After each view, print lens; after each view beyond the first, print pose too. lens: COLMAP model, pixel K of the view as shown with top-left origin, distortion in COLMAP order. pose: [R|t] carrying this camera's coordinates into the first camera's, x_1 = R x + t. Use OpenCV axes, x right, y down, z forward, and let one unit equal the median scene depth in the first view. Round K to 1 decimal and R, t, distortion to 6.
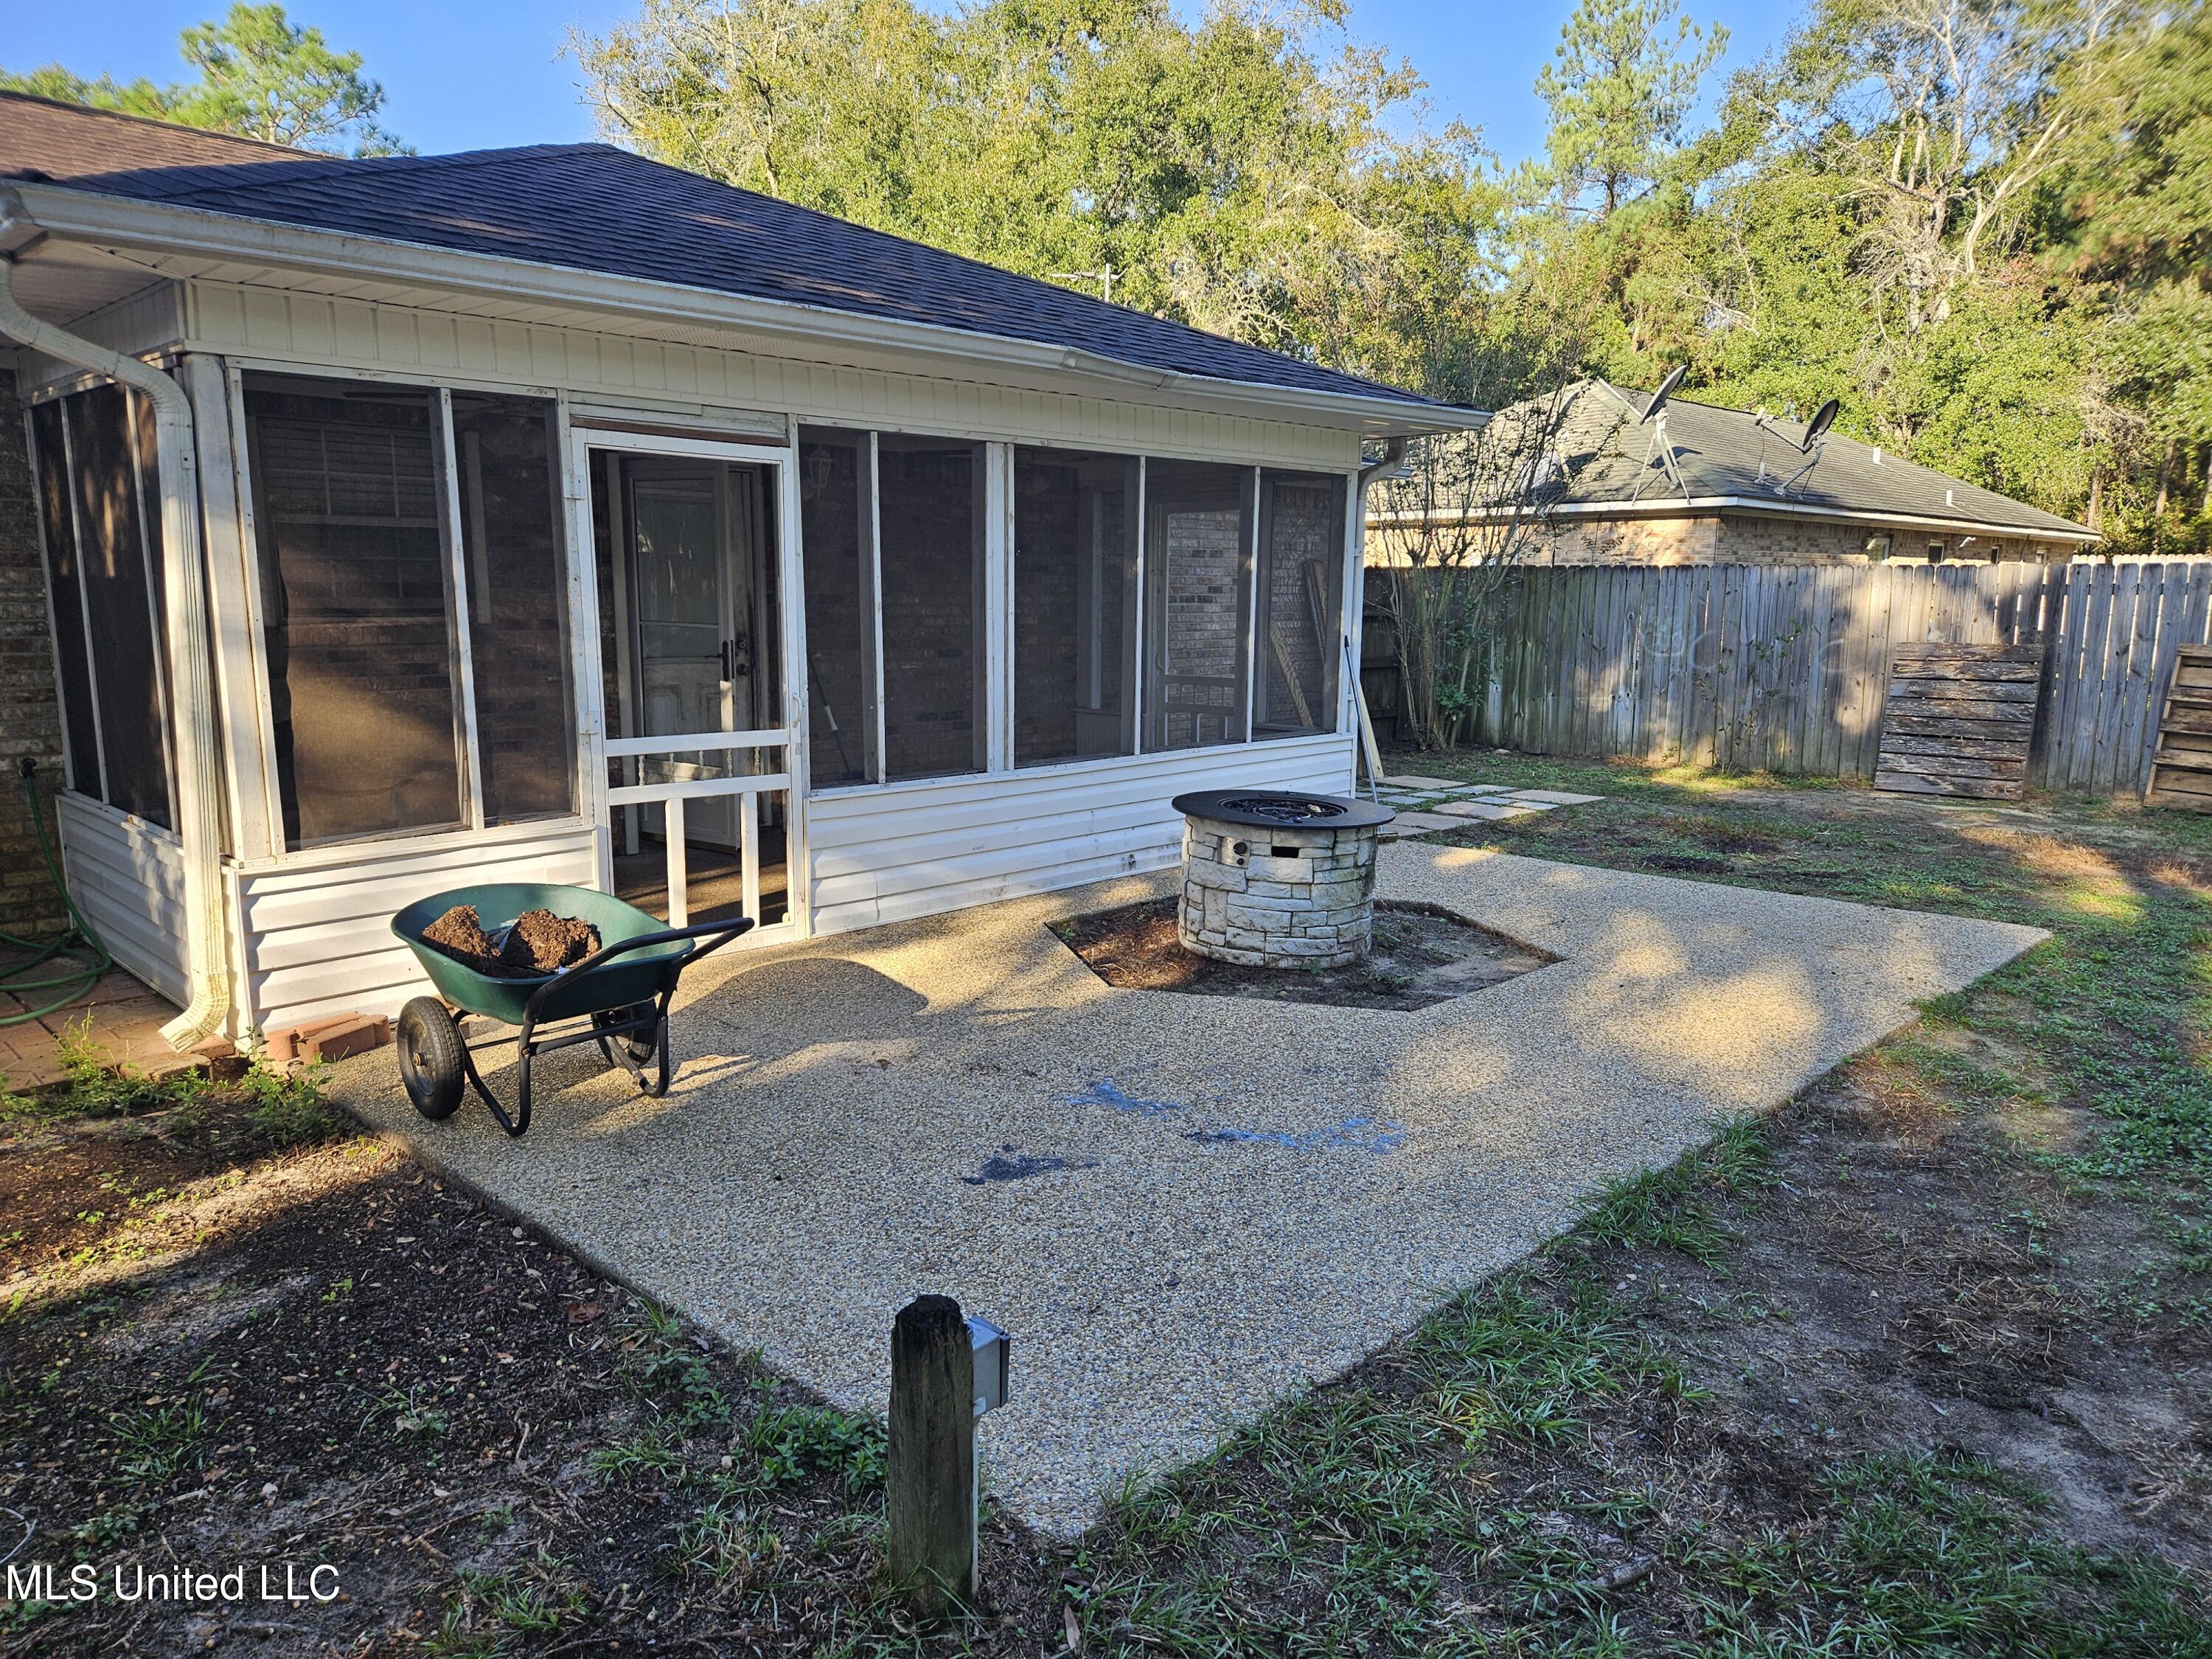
lens RADIAL K [[1500.0, 0, 1090.8], [0, 1500.0, 849.0], [0, 0, 1]] dist [0.056448, -0.032068]
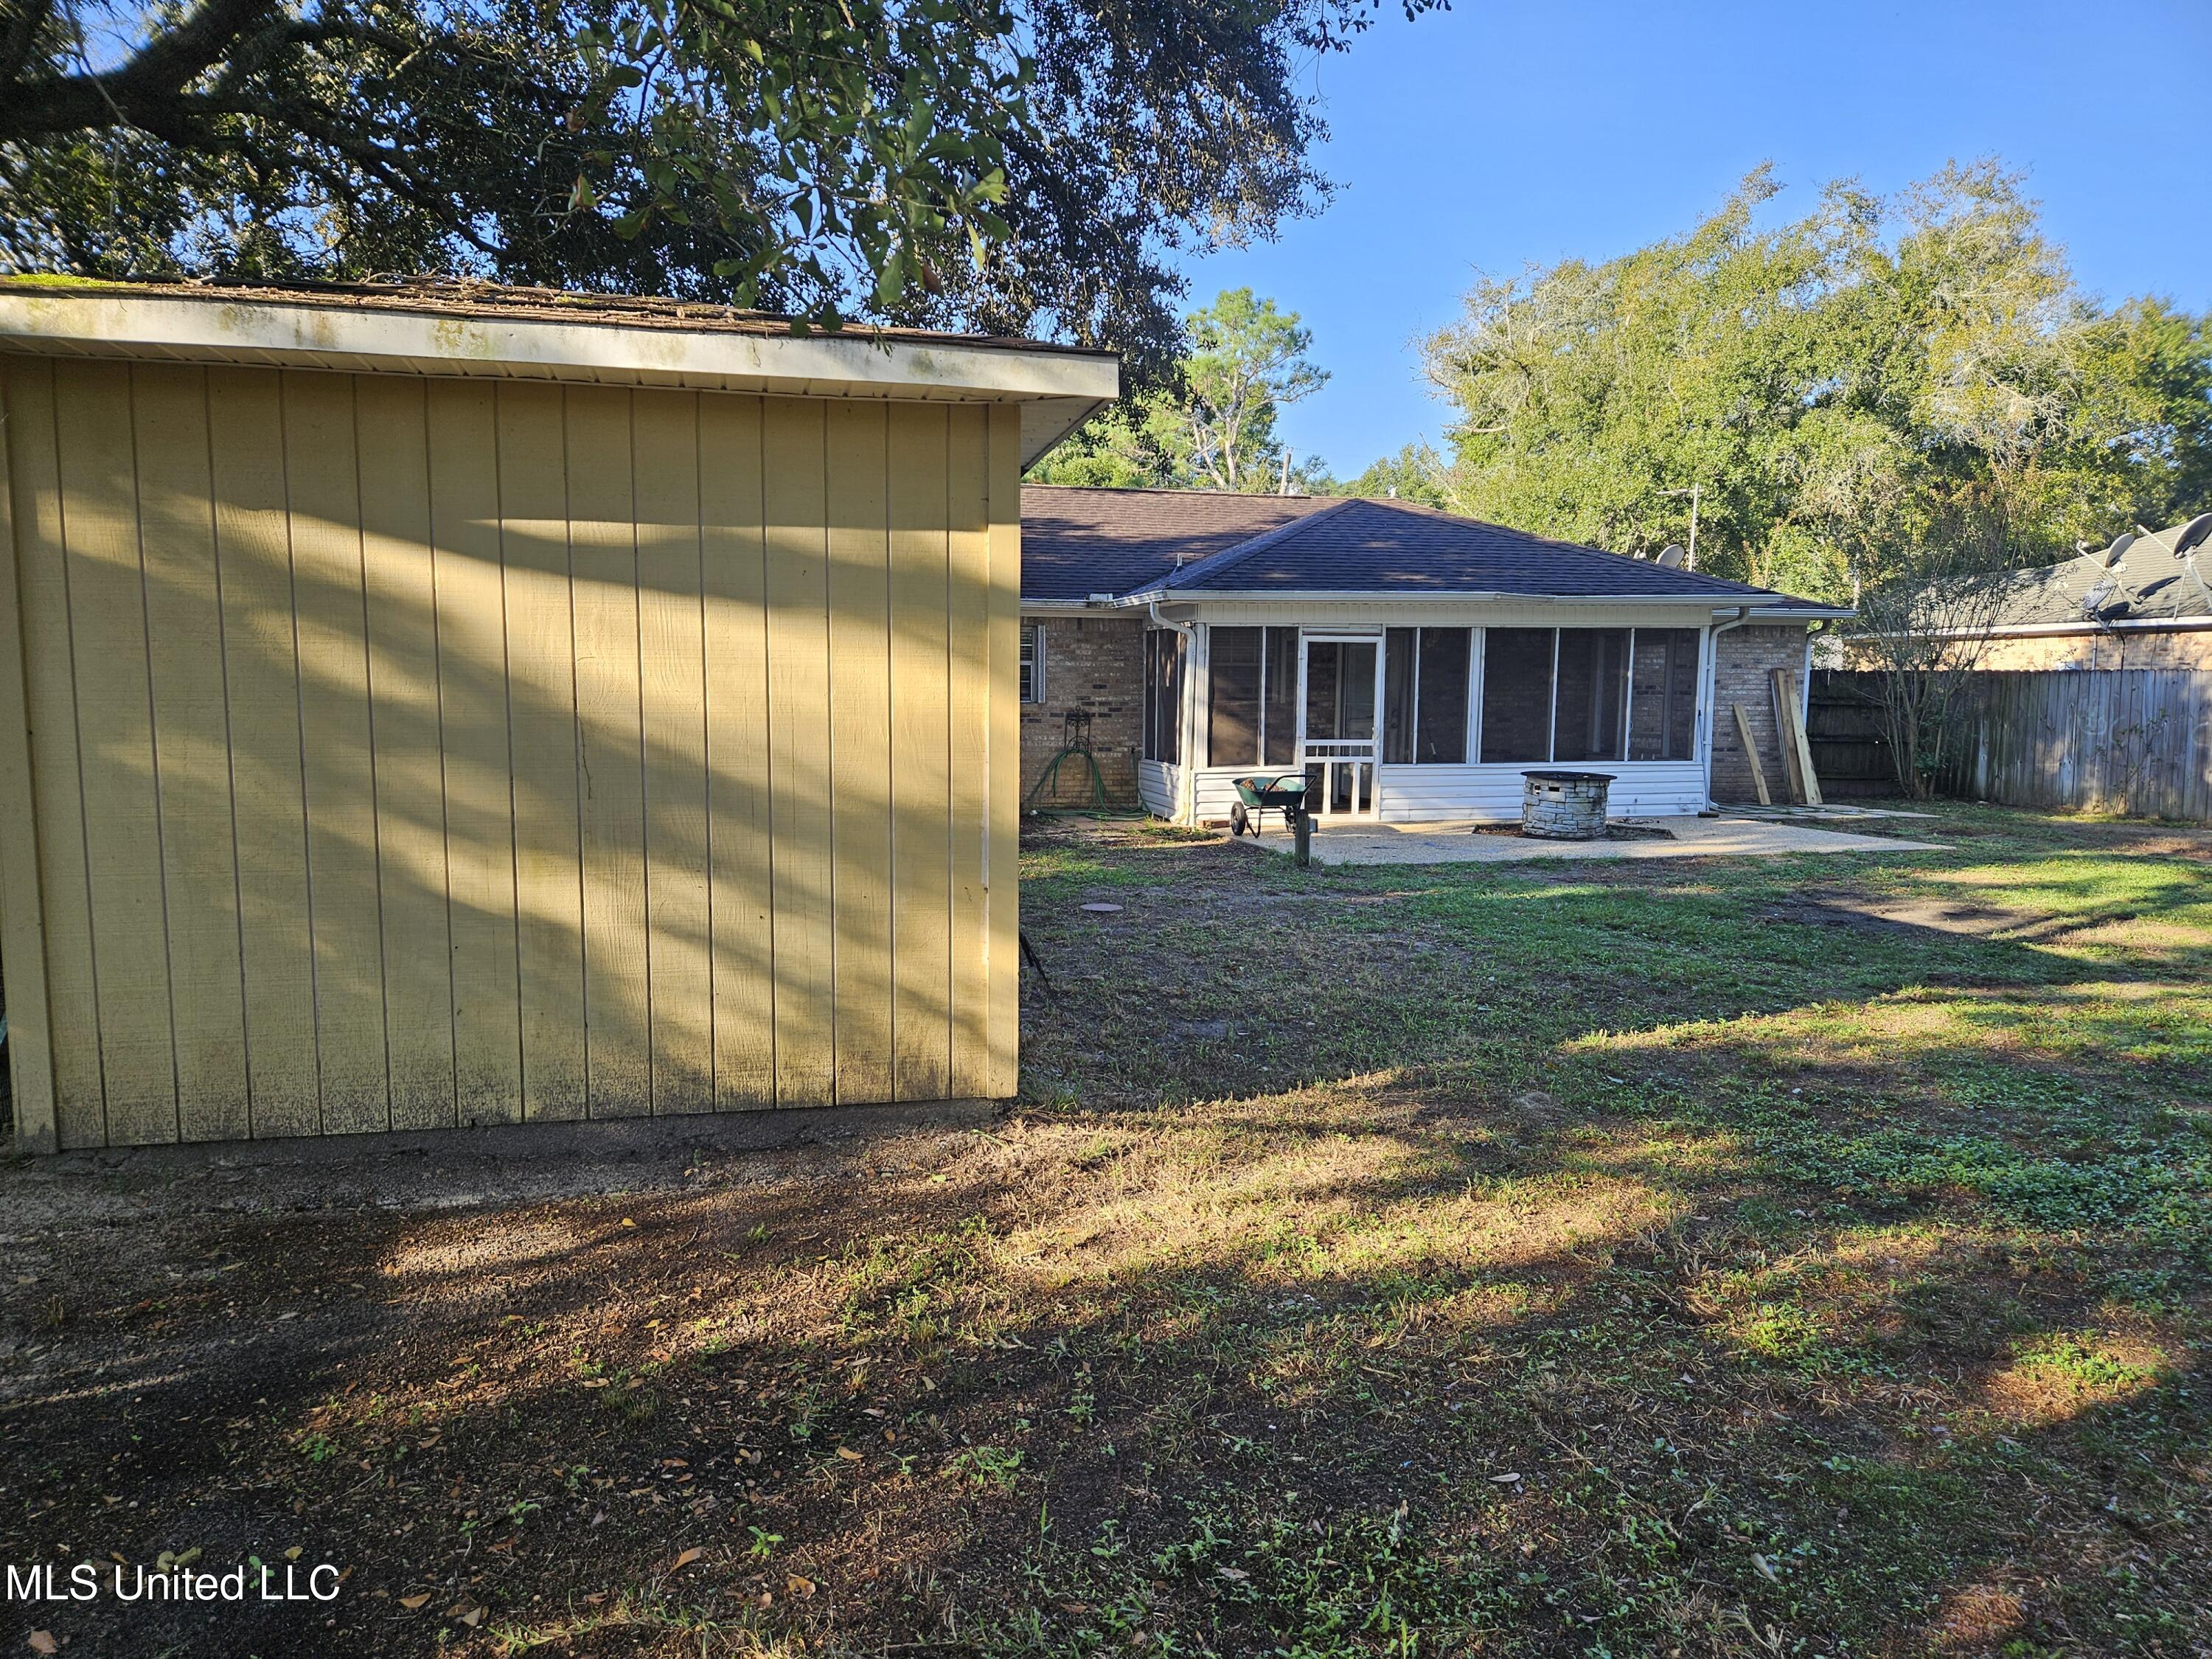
lens RADIAL K [[1500.0, 0, 1093.9], [0, 1500.0, 850.6], [0, 0, 1]] dist [0.056448, -0.032068]
pose [[0.847217, 0.053338, -0.528562, 0.787066], [-0.089037, 0.995130, -0.042295, 0.270100], [0.523732, 0.082894, 0.847840, -1.486881]]
